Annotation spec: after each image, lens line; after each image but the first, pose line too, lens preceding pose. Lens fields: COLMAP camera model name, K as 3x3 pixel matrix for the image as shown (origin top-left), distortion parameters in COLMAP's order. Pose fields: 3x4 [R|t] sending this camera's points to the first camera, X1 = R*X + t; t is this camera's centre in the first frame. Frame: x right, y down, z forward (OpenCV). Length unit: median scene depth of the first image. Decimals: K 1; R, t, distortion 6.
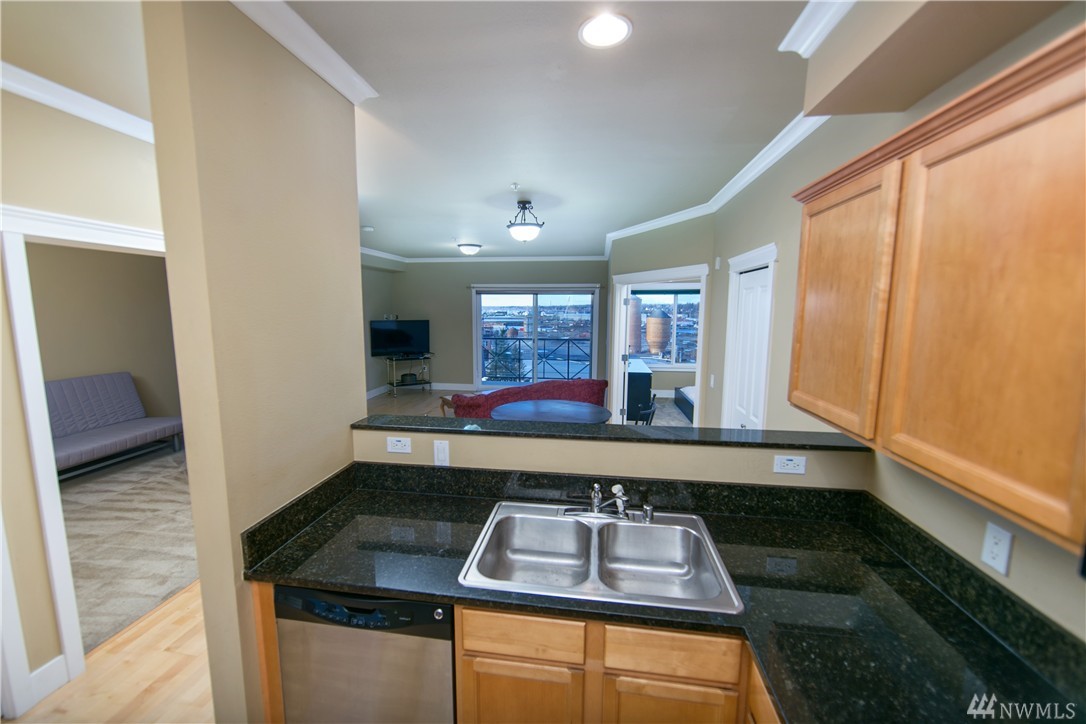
lens RADIAL K [[427.8, 0, 531.6], [0, 427.8, 363.2], [0, 0, 1]] dist [-0.001119, 0.000166]
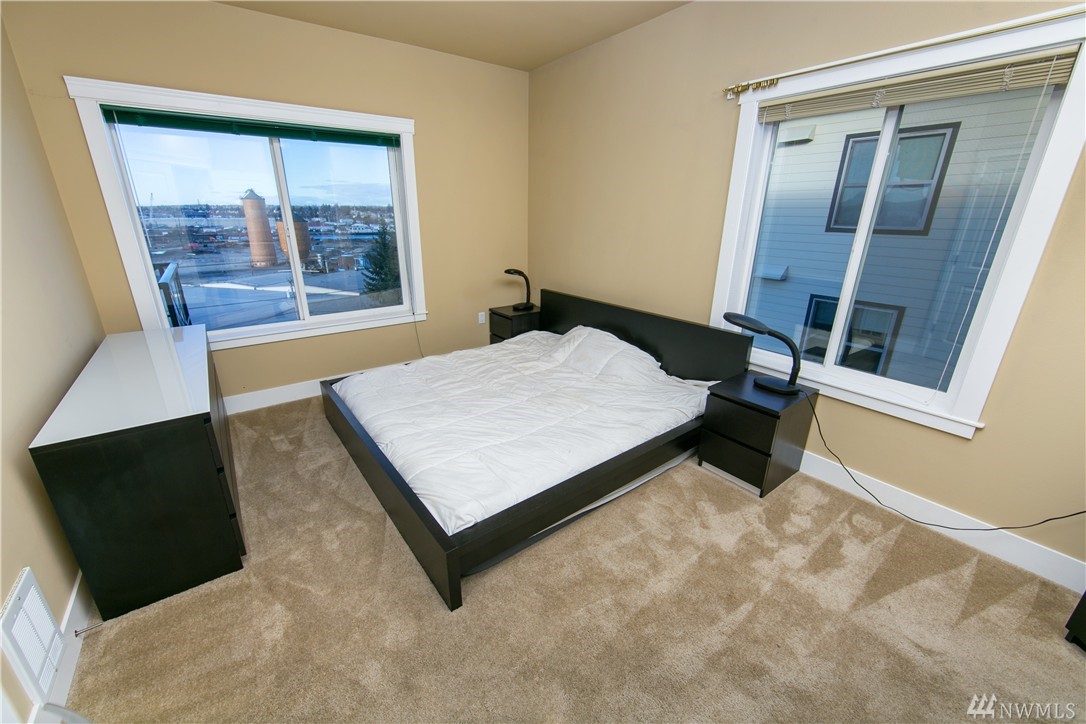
lens RADIAL K [[425.0, 0, 537.9], [0, 425.0, 358.6], [0, 0, 1]] dist [-0.000027, -0.000015]
pose [[0.703773, -0.227564, 0.672991, 0.871245], [0.085110, 0.967494, 0.238144, -0.175699], [-0.705308, -0.110321, 0.700264, 2.319667]]
